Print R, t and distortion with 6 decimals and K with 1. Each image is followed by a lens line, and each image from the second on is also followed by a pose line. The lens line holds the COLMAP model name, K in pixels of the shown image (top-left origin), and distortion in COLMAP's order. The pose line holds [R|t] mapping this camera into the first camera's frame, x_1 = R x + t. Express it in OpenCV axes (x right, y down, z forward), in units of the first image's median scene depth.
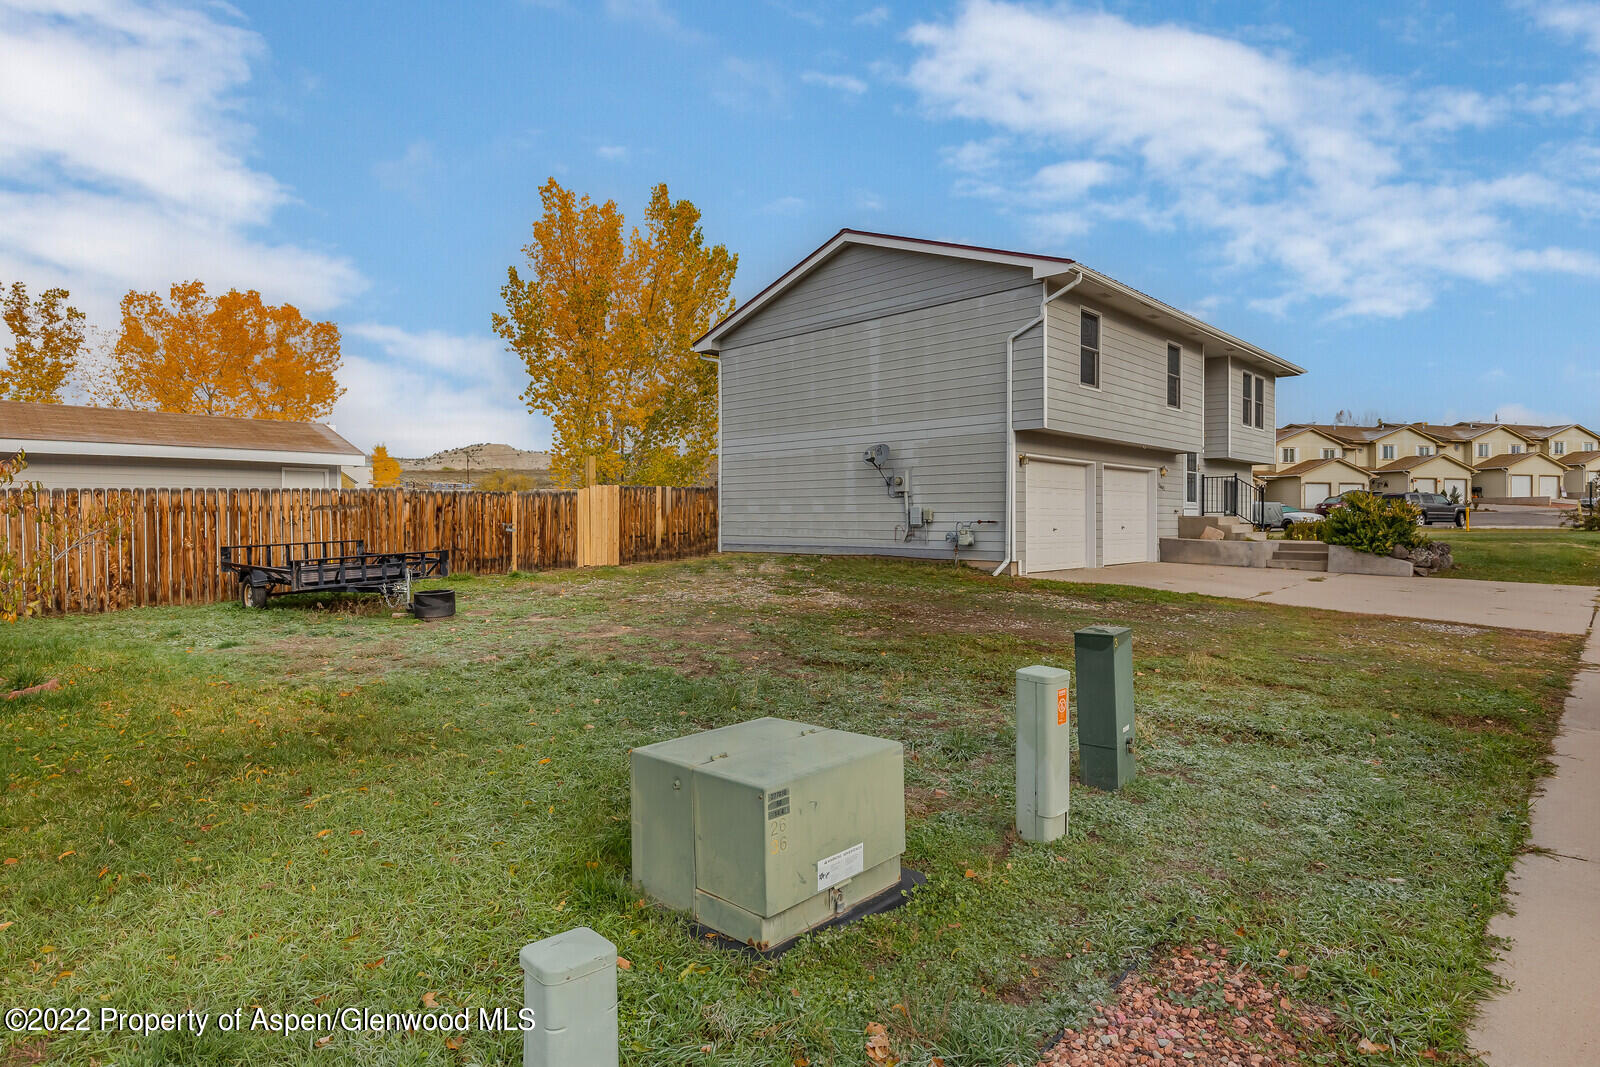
lens RADIAL K [[859.6, 0, 826.0], [0, 859.6, 529.1], [0, 0, 1]] dist [0.003152, 0.000345]
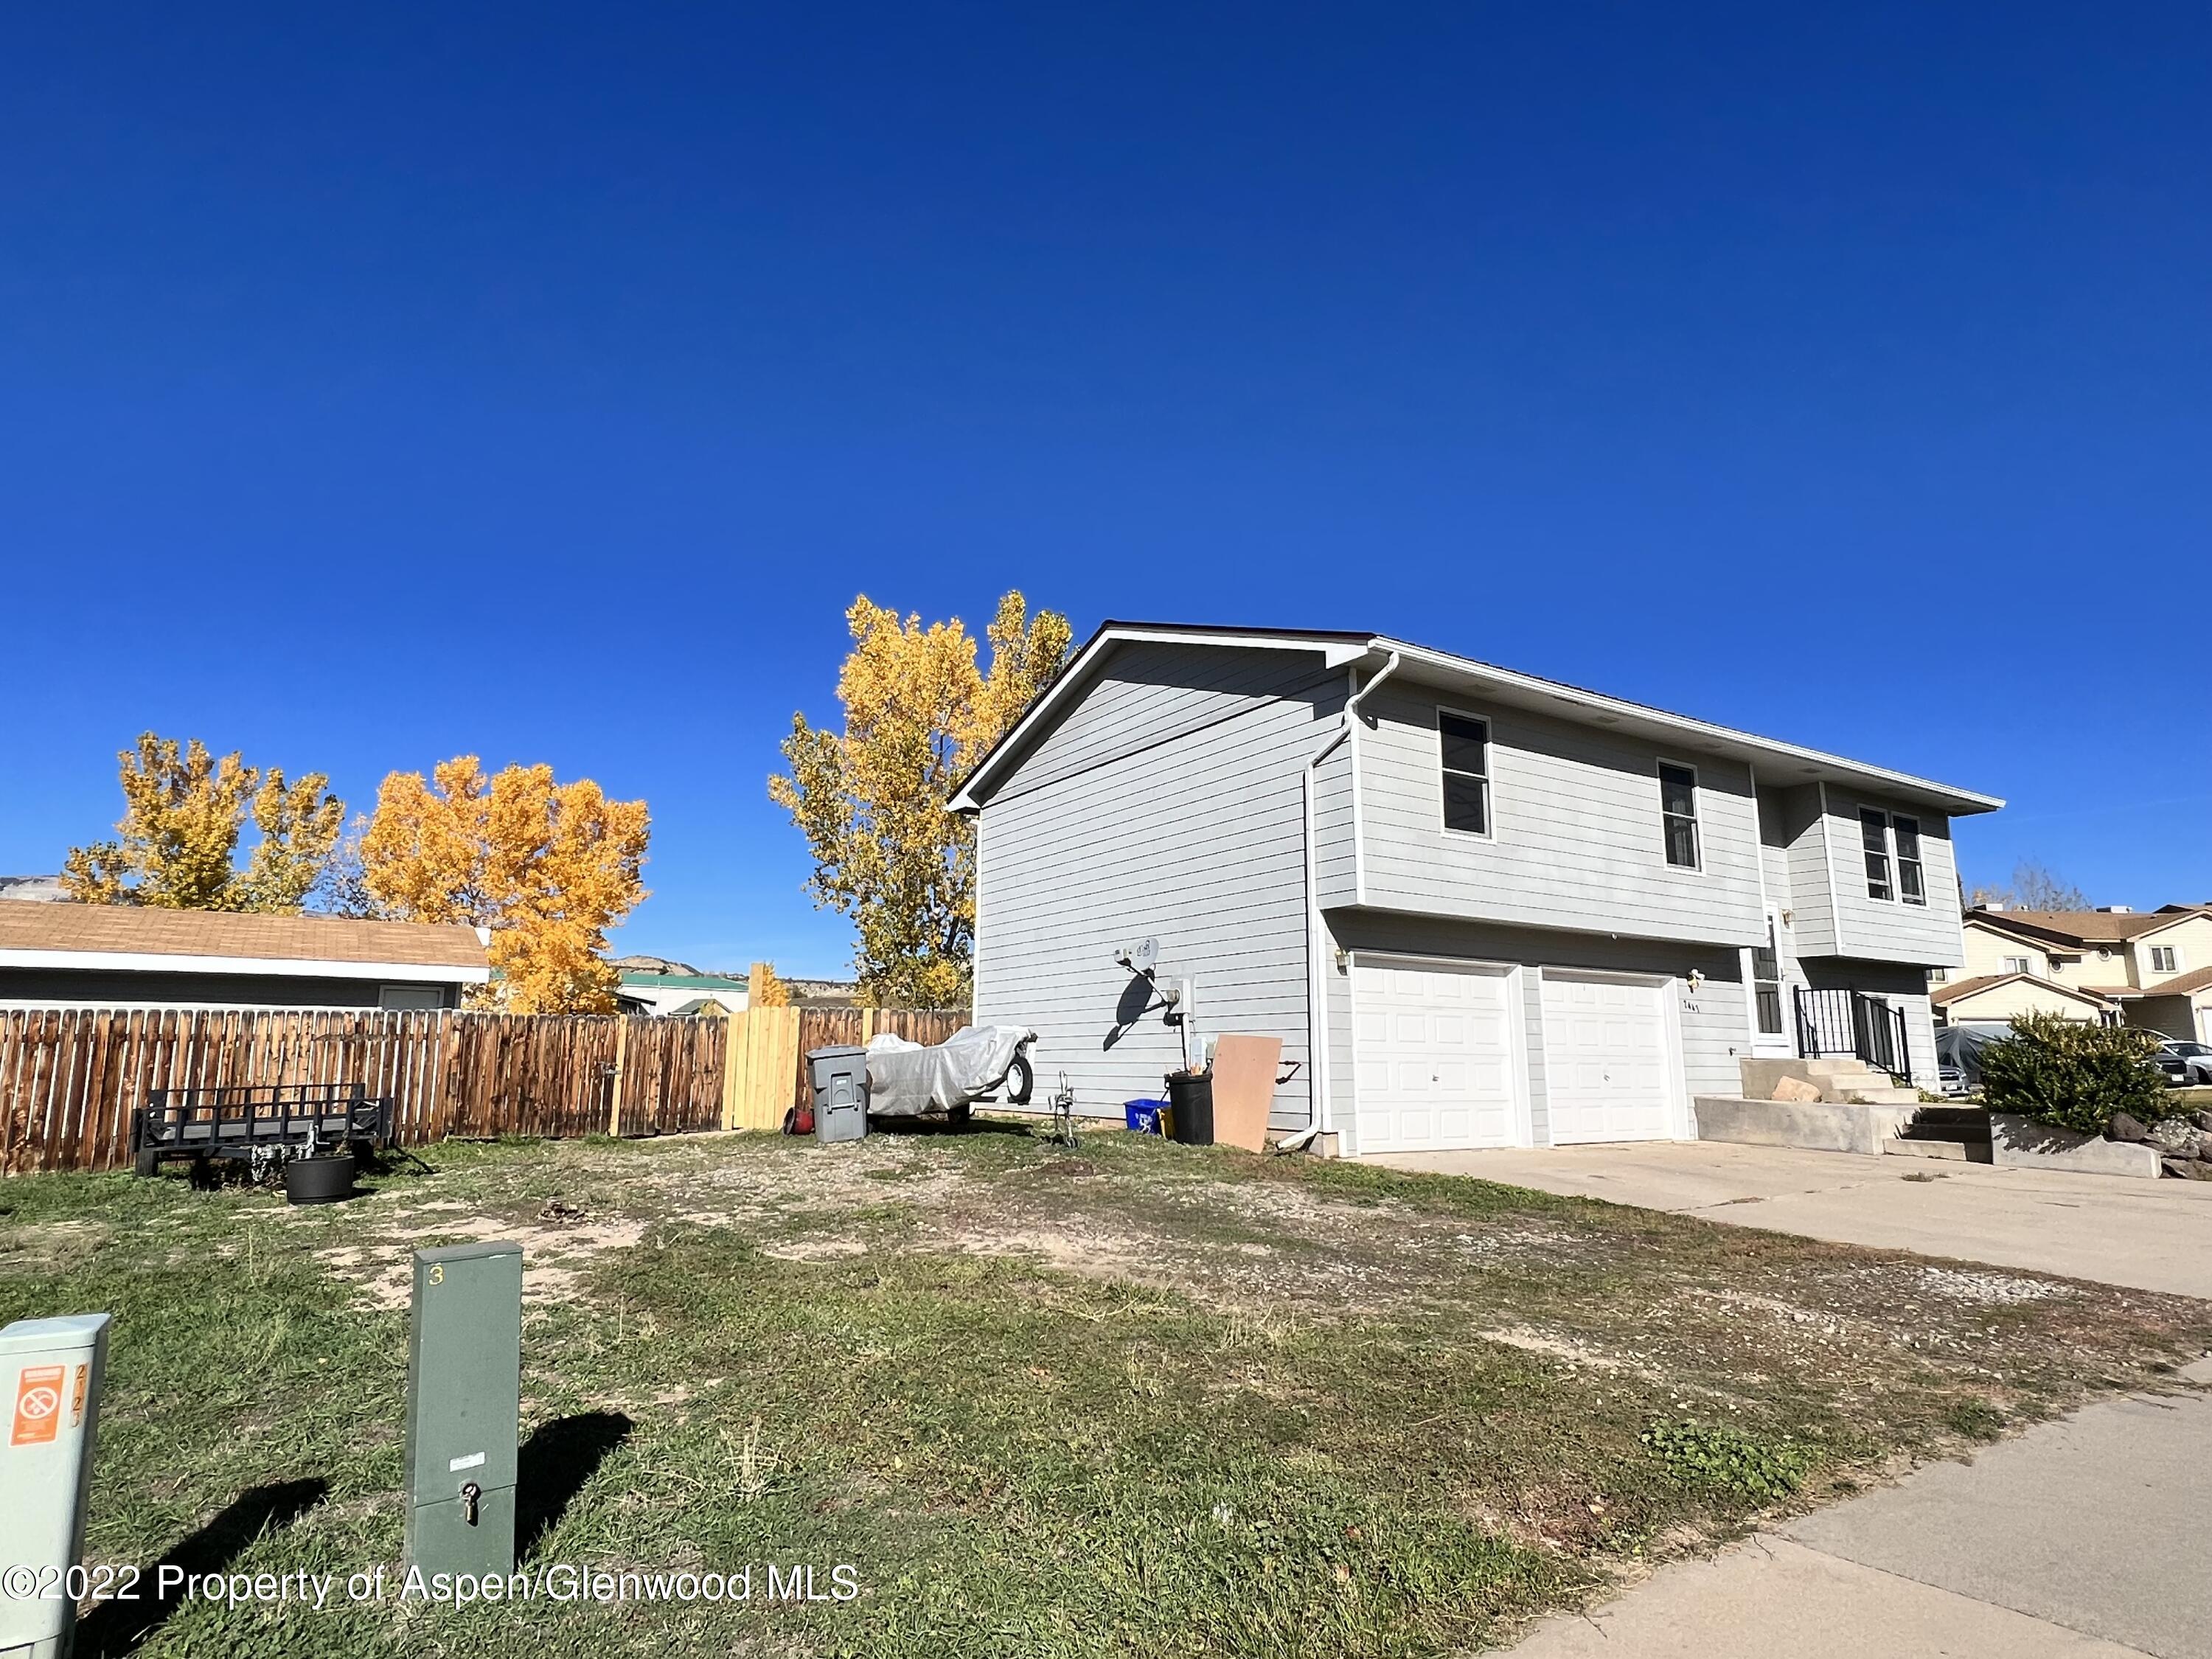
lens RADIAL K [[1255.6, 0, 1106.0], [0, 1255.6, 829.5], [0, 0, 1]] dist [-0.000427, 0.002517]
pose [[0.970348, -0.039164, -0.238519, 0.268706], [-0.008754, 0.980445, -0.196598, 0.004805], [0.241554, 0.192857, 0.951030, 0.103525]]
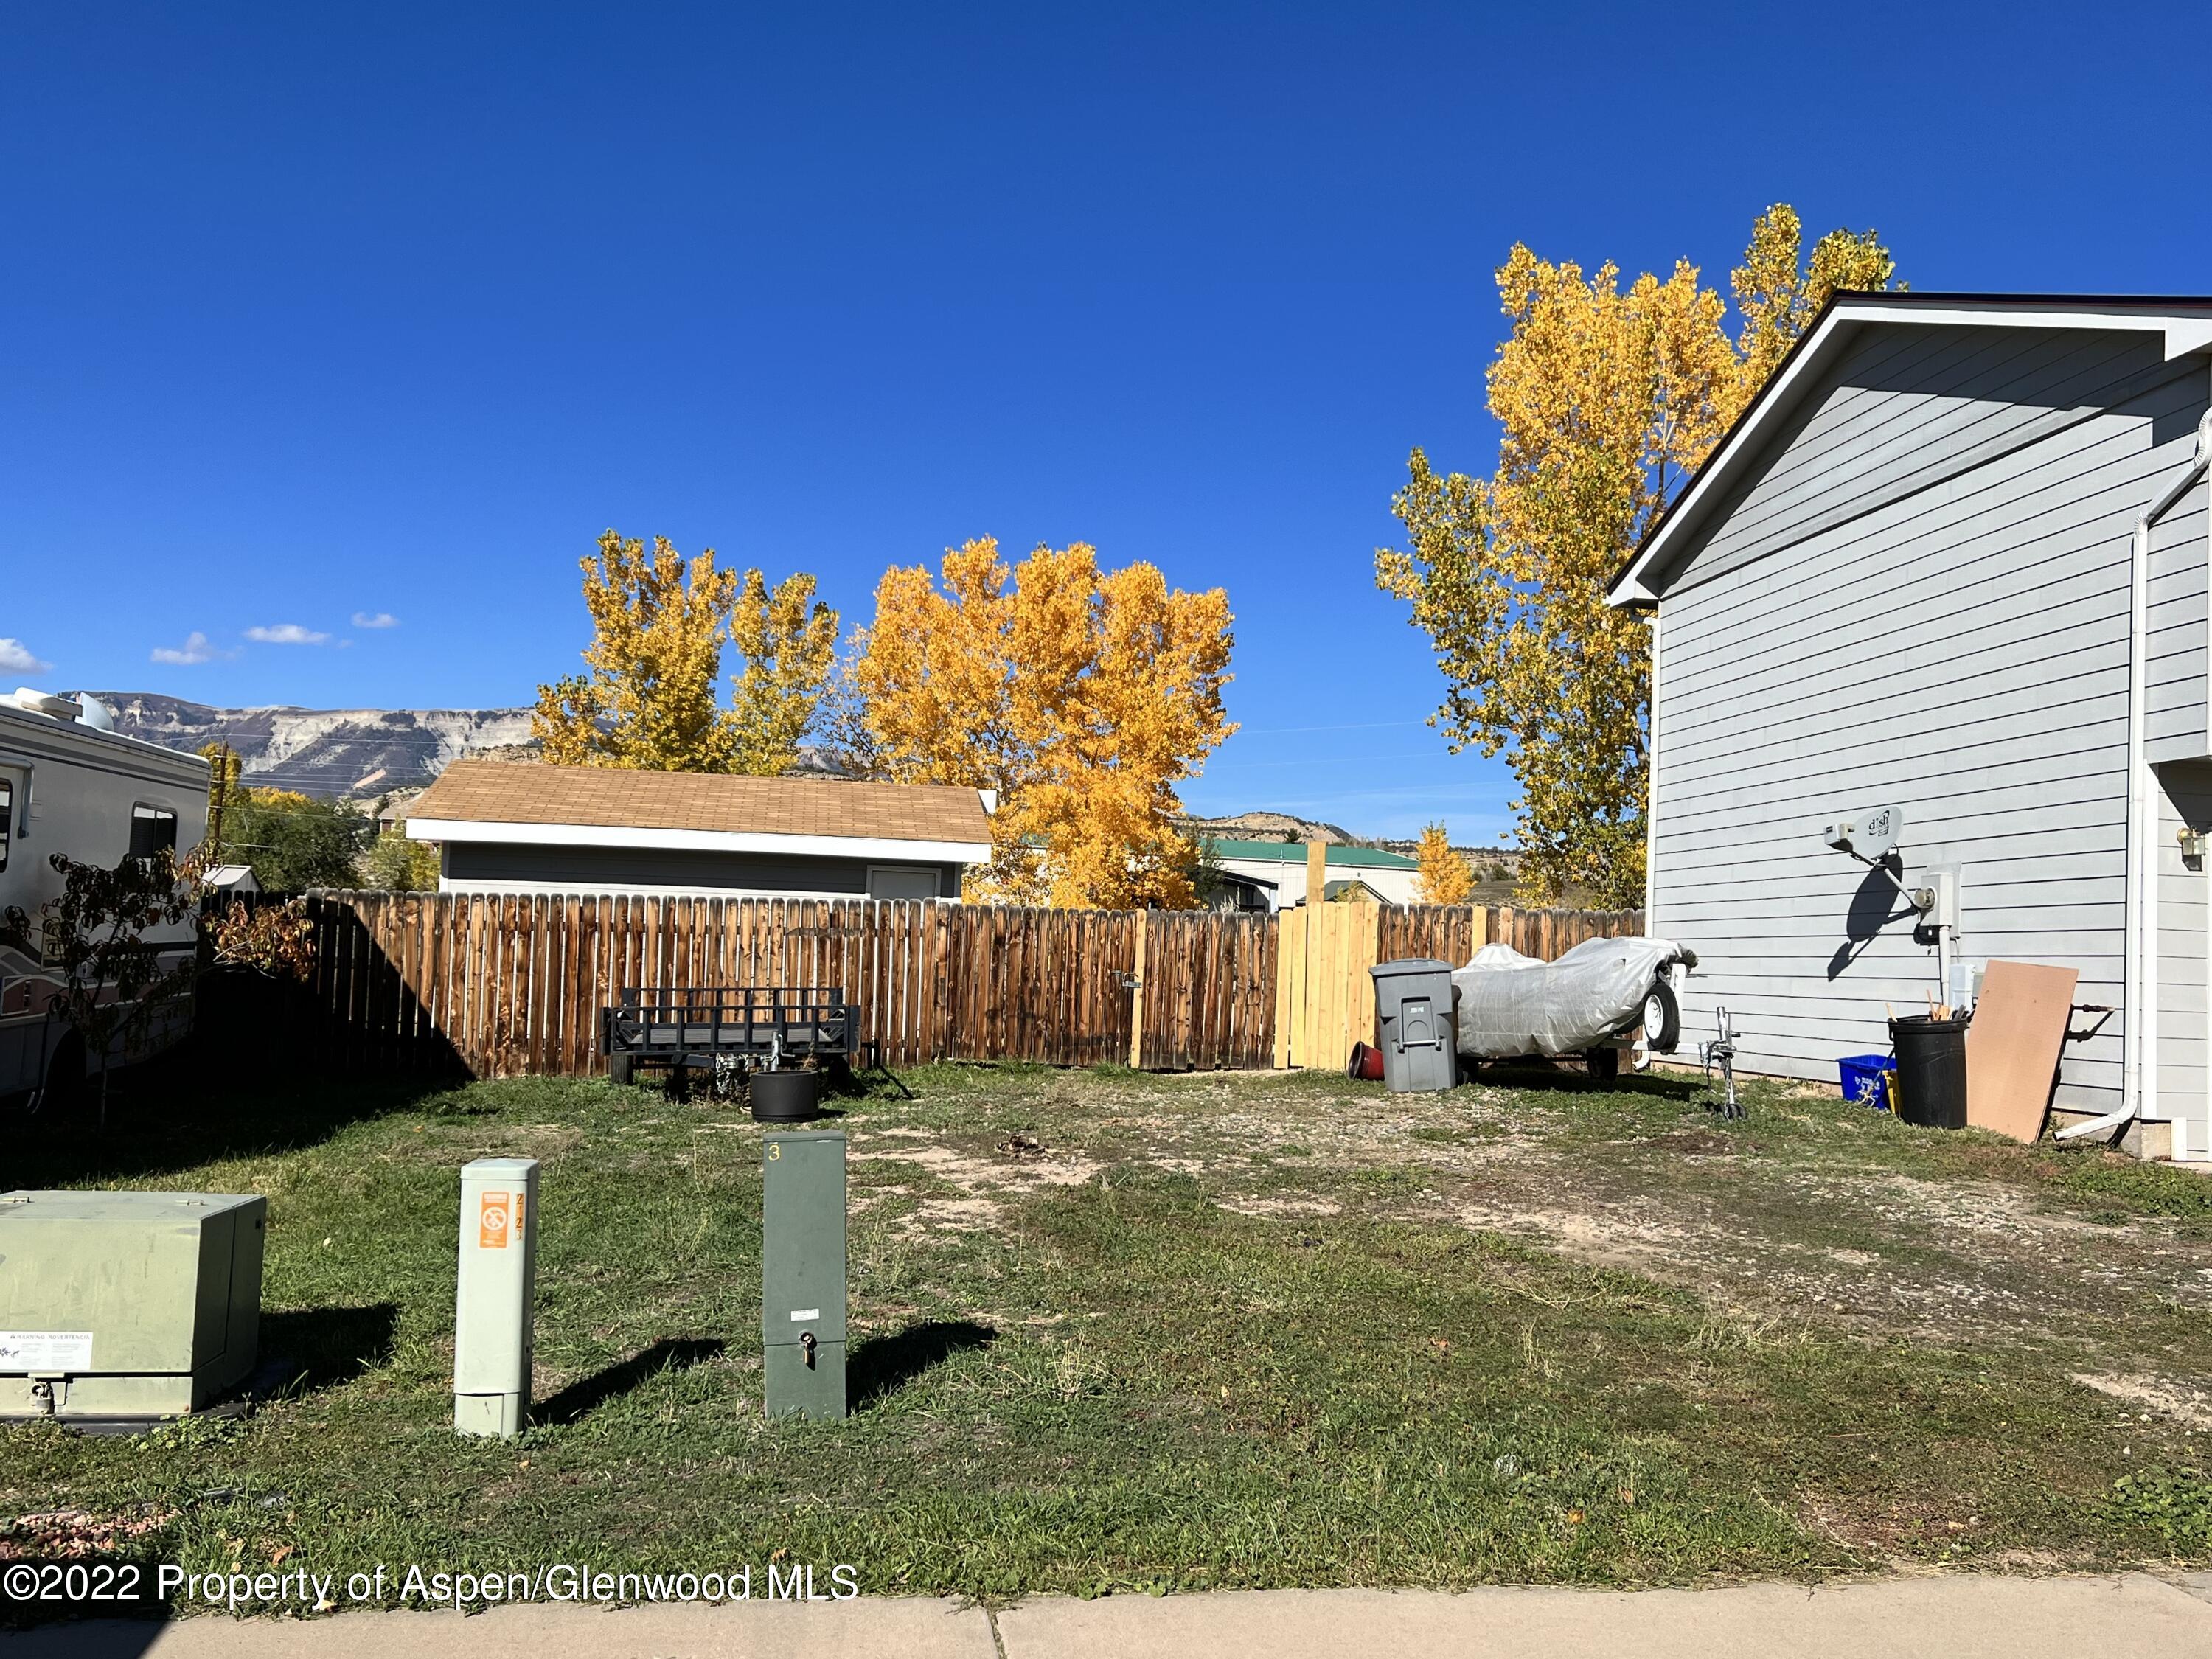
lens RADIAL K [[2060.9, 0, 1112.1], [0, 2060.9, 856.2], [0, 0, 1]] dist [0.201228, -0.446314]
pose [[0.782865, -0.003032, -0.622185, 0.407045], [-0.047001, 0.996843, -0.063997, 0.003881], [0.620414, 0.079344, 0.780251, 0.015537]]
